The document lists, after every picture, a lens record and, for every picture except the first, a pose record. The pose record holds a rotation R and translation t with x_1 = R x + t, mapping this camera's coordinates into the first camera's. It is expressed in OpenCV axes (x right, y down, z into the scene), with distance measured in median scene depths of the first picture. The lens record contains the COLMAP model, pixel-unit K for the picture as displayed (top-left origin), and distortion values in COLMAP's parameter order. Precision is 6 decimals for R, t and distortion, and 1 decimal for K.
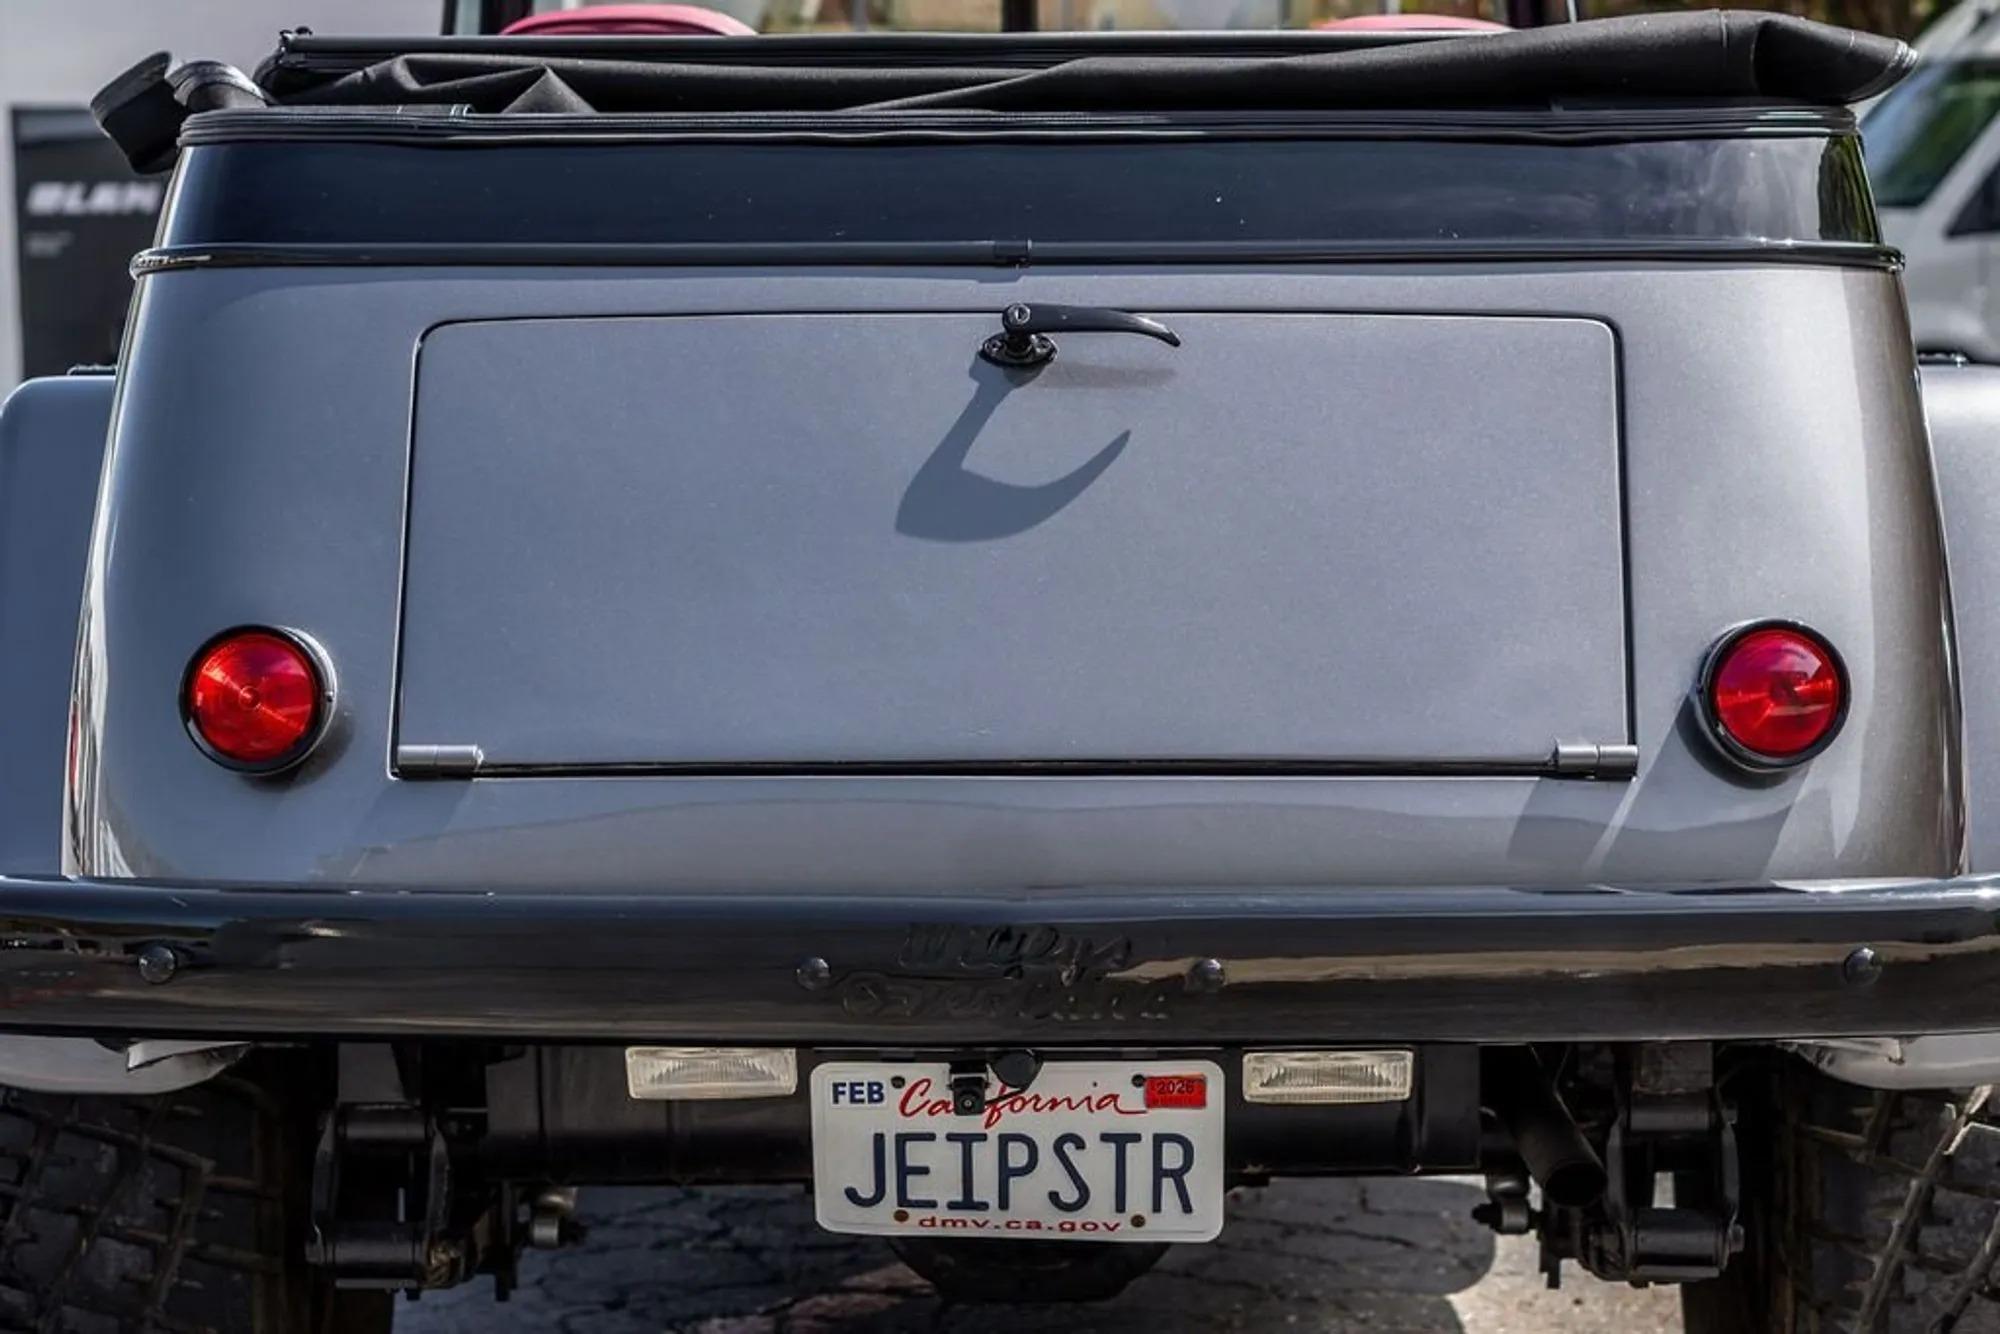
lens RADIAL K [[4887.6, 0, 1004.6], [0, 4887.6, 733.2], [0, 0, 1]] dist [0.135167, -0.258541]
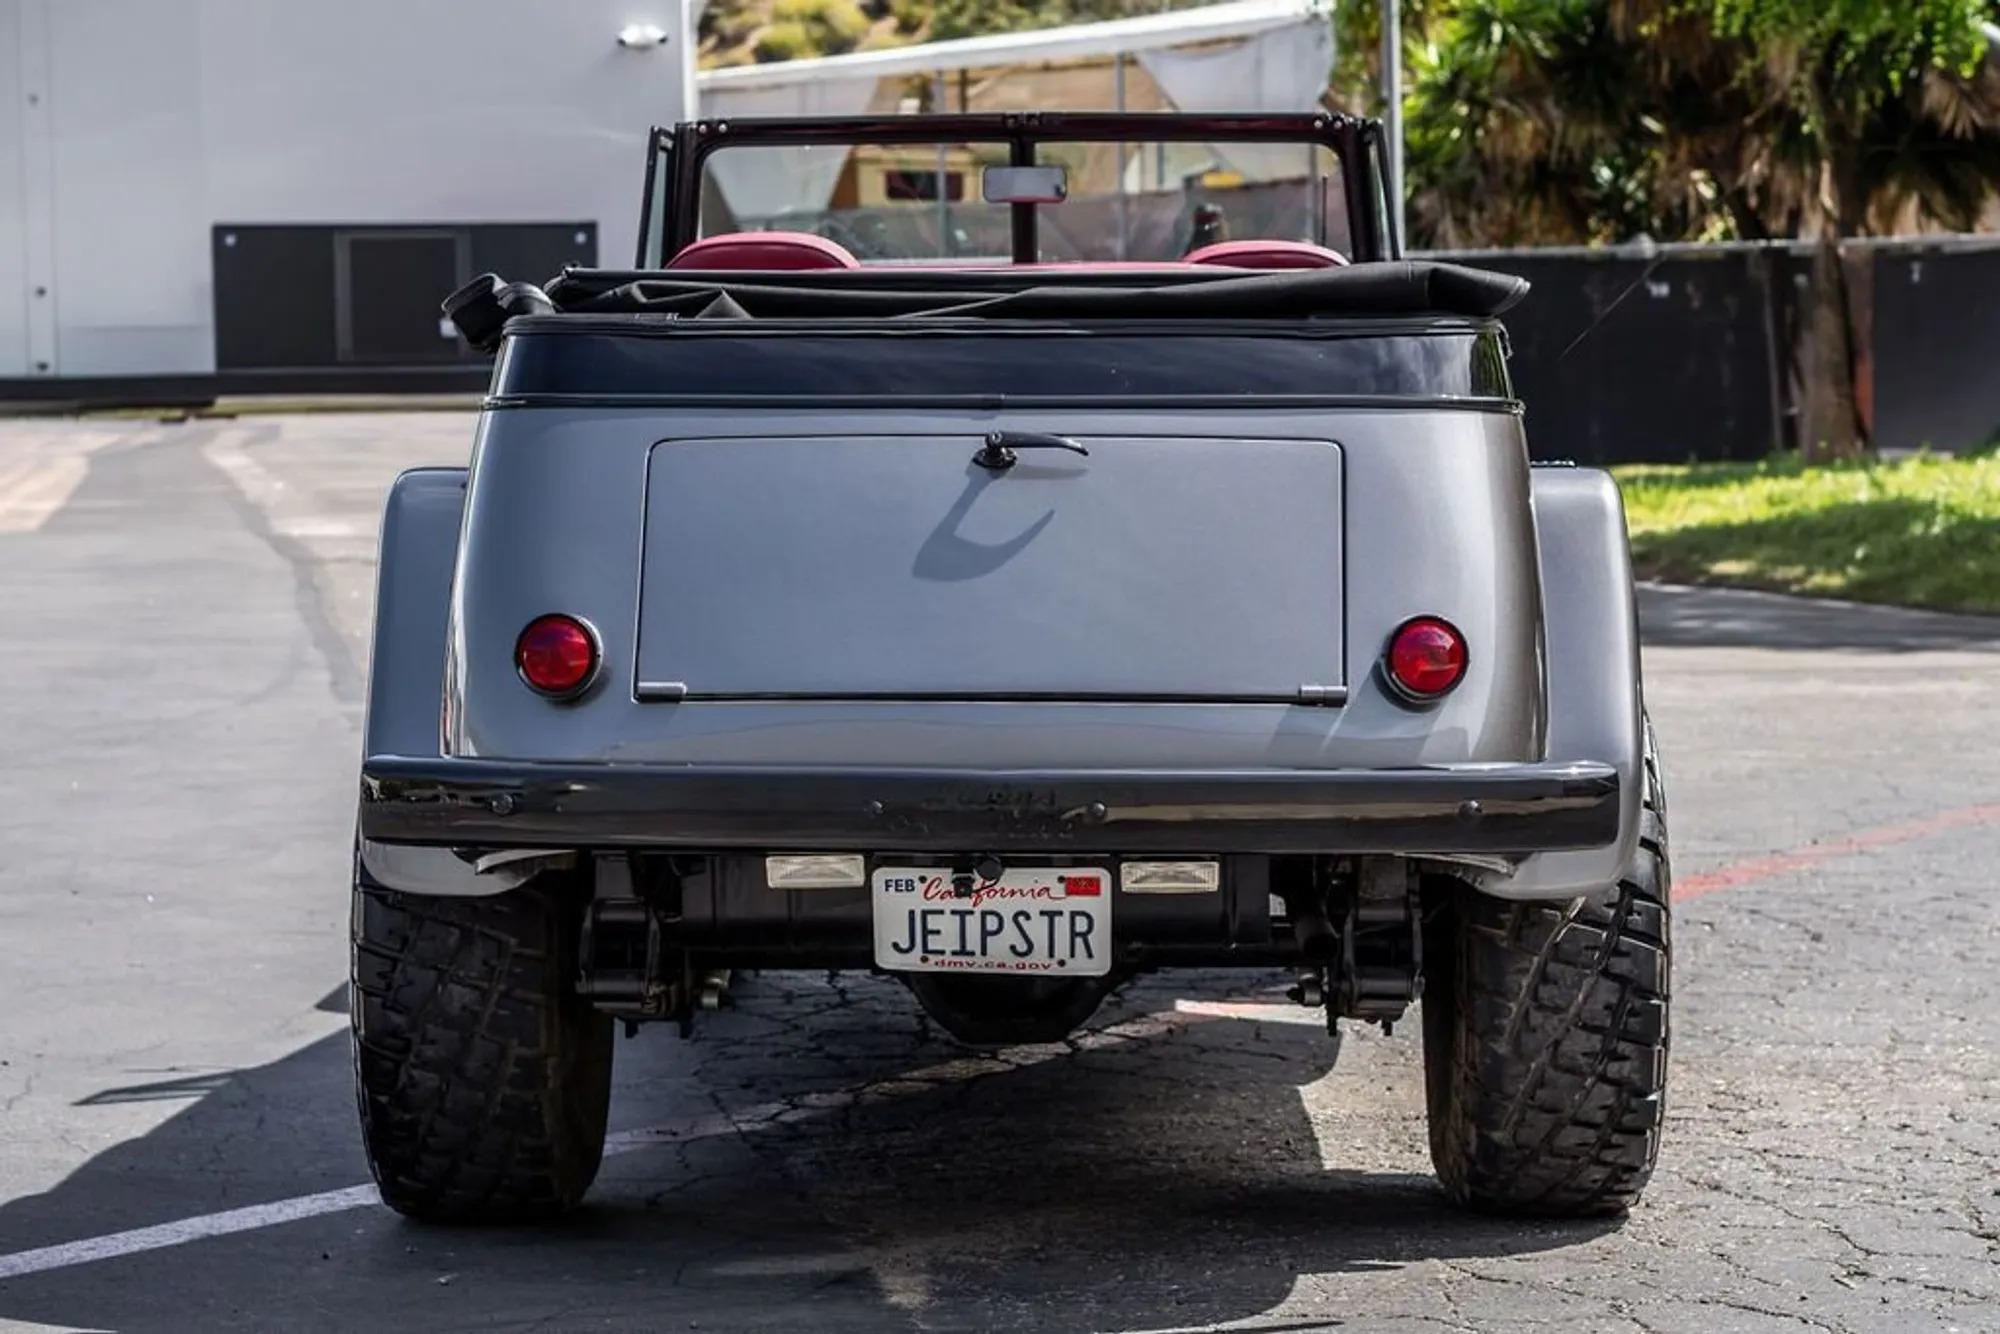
lens RADIAL K [[4462.6, 0, 967.6], [0, 4462.6, 714.3], [0, 0, 1]] dist [0.092042, -0.178202]
pose [[0.999704, 0.006280, -0.023502, 0.030555], [-0.006635, 0.999864, -0.015096, 0.036084], [0.023404, 0.015247, 0.999610, -0.574924]]
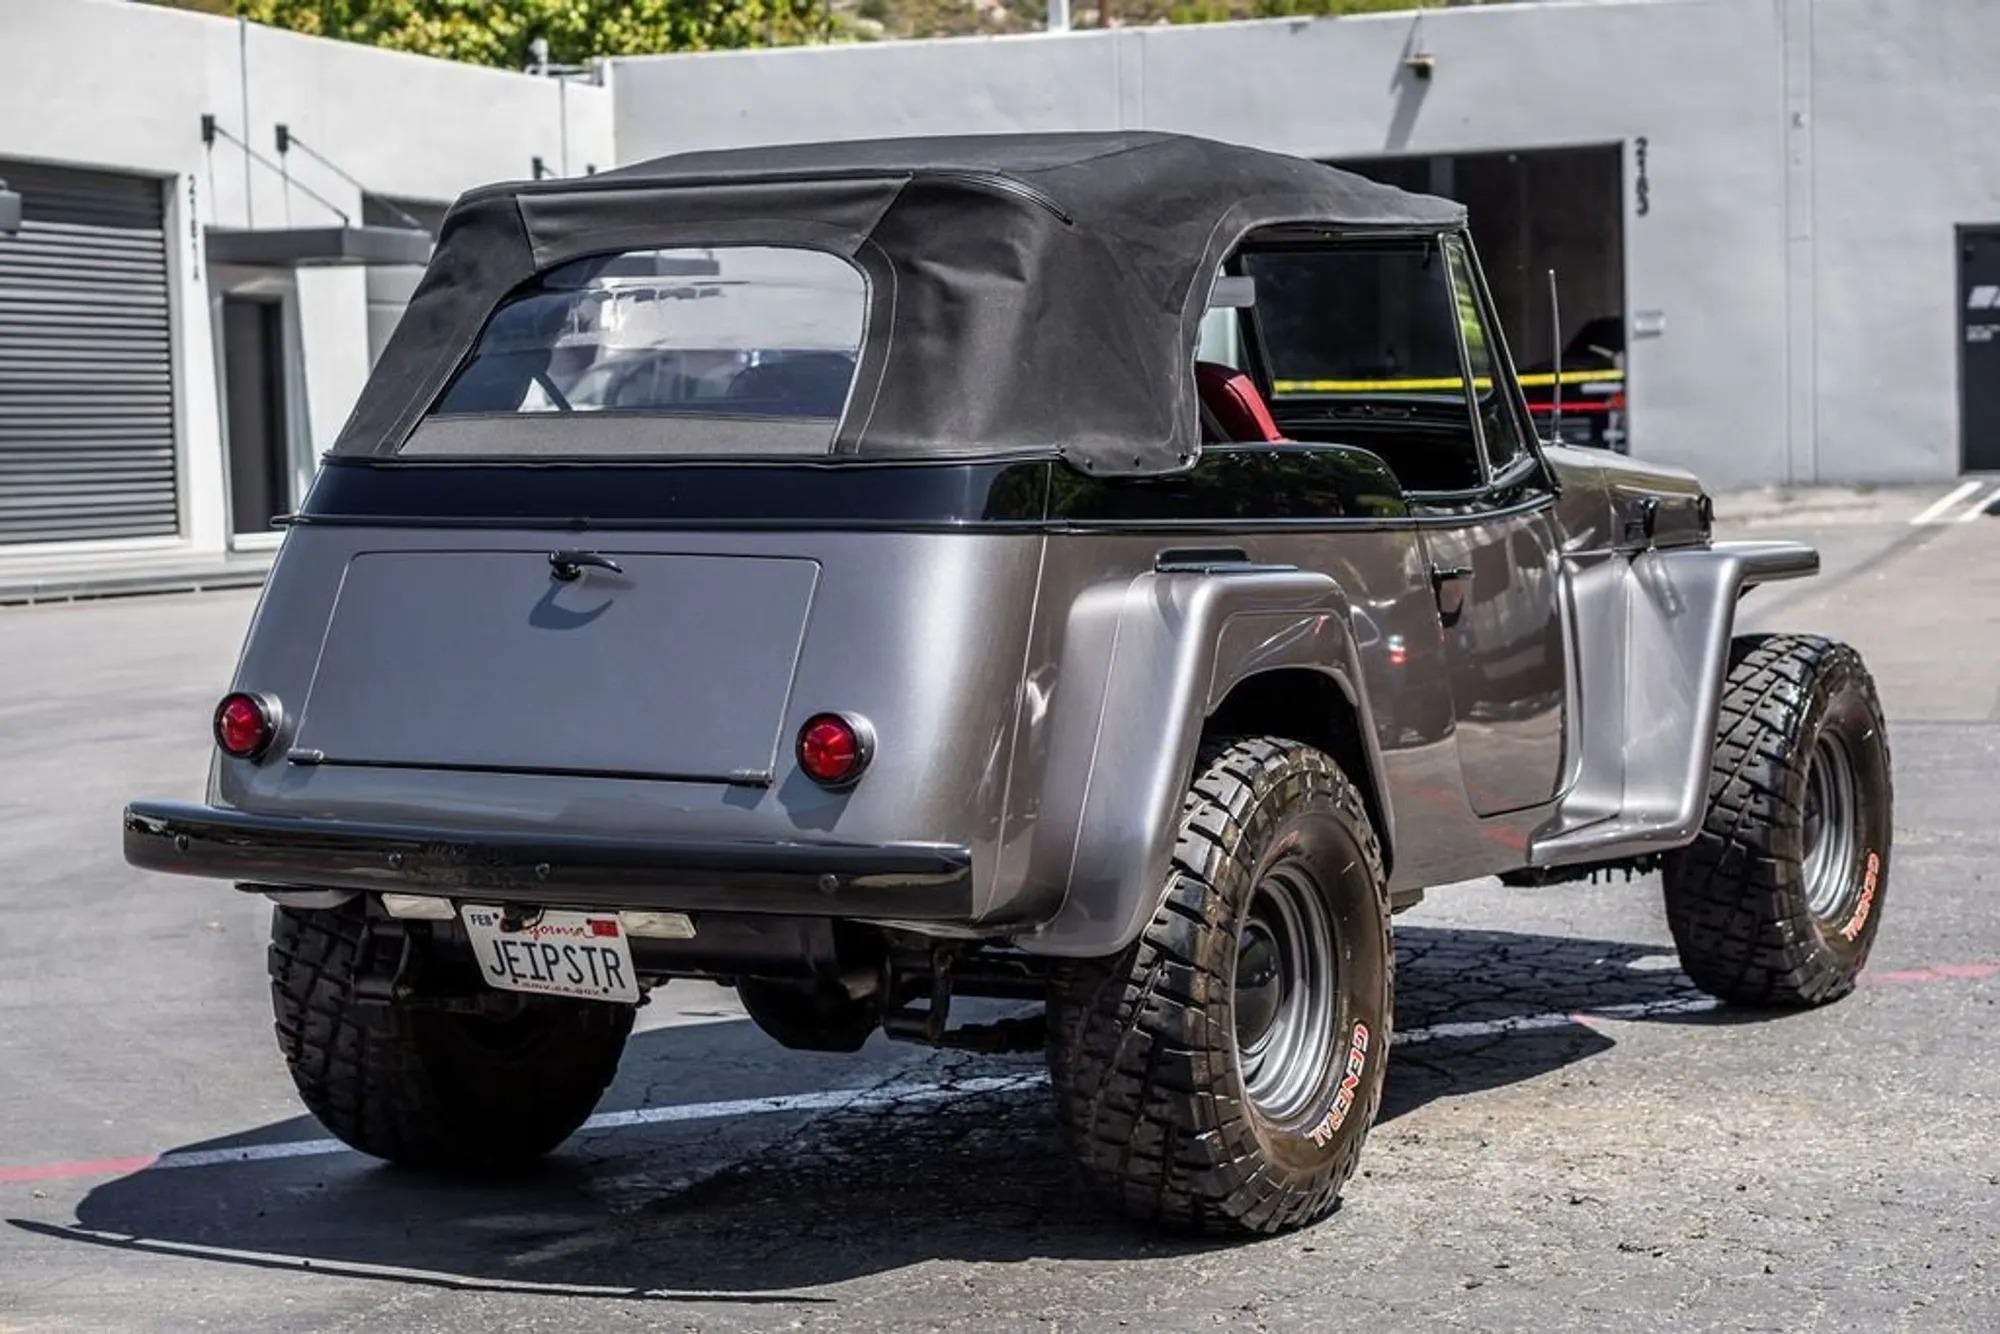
lens RADIAL K [[4307.6, 0, 1021.8], [0, 4307.6, 661.7], [0, 0, 1]] dist [0.044890, 0.130953]
pose [[0.883048, 0.029286, -0.468367, 1.041689], [-0.036397, 0.999319, -0.006137, -0.035575], [0.467868, 0.022466, 0.883513, -0.544938]]
